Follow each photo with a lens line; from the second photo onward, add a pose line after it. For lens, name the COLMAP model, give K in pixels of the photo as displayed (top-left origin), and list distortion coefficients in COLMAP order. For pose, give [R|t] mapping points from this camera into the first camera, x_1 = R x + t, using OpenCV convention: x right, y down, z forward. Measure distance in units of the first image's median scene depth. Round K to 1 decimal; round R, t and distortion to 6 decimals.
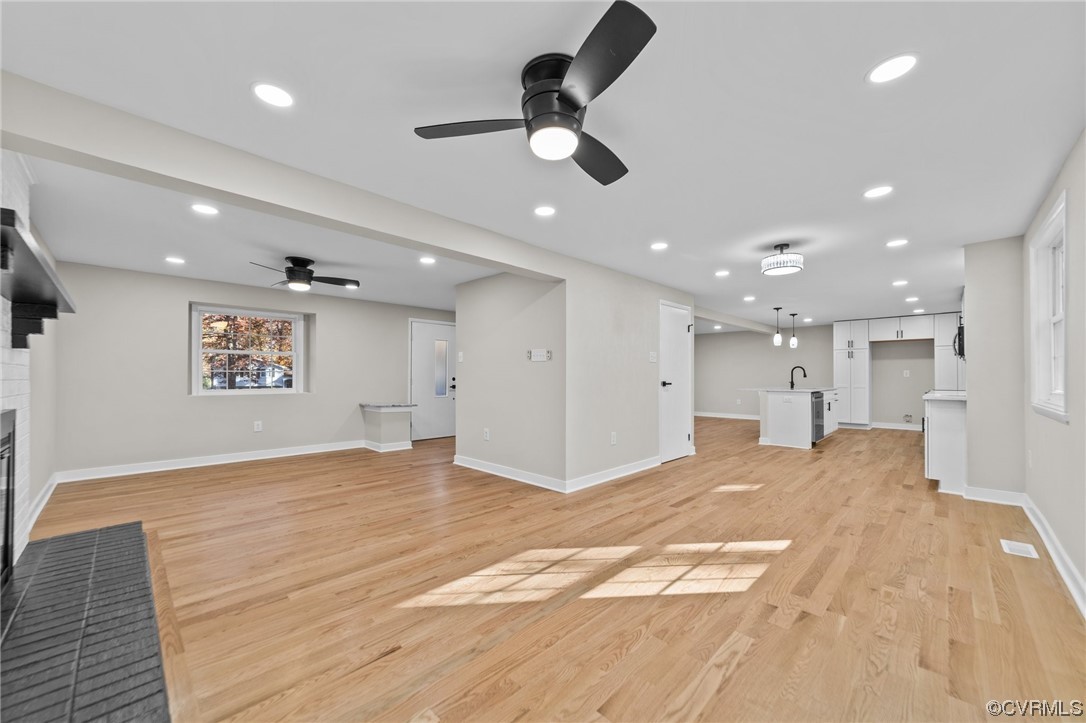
lens RADIAL K [[415.8, 0, 544.1], [0, 415.8, 368.6], [0, 0, 1]] dist [-0.023210, 0.010780]
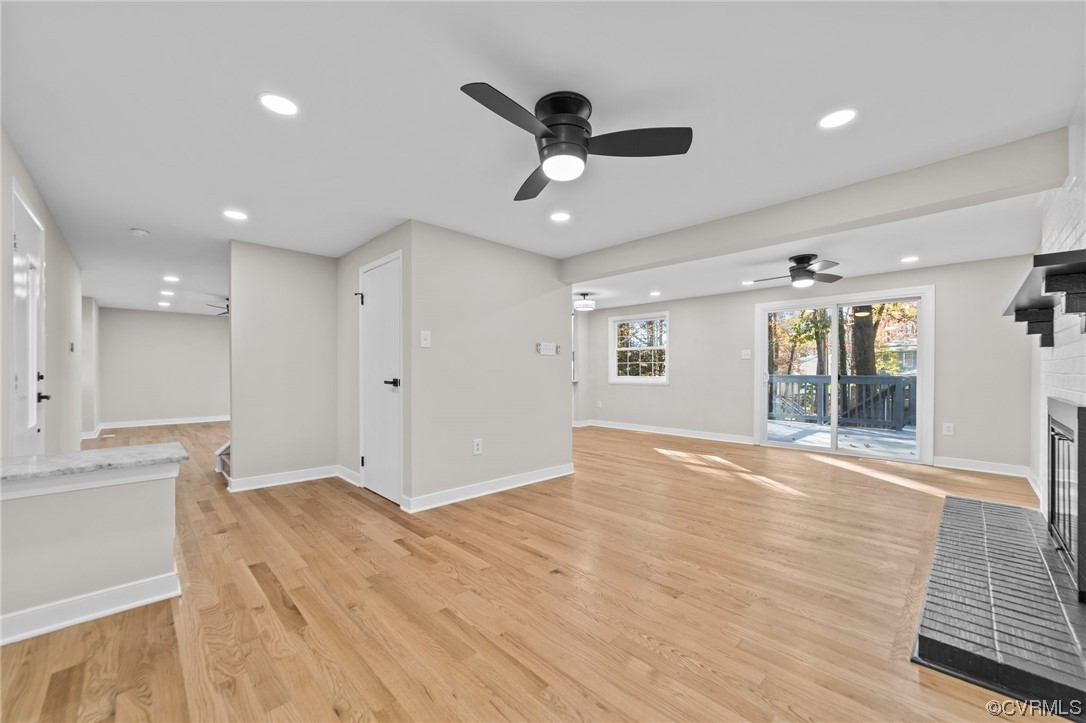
lens RADIAL K [[415.8, 0, 544.1], [0, 415.8, 368.6], [0, 0, 1]] dist [-0.023210, 0.010780]
pose [[0.020033, 0.005115, 0.999786, -1.065923], [-0.025955, 0.999653, -0.004594, 0.020752], [-0.999462, -0.025857, 0.020159, 1.039692]]
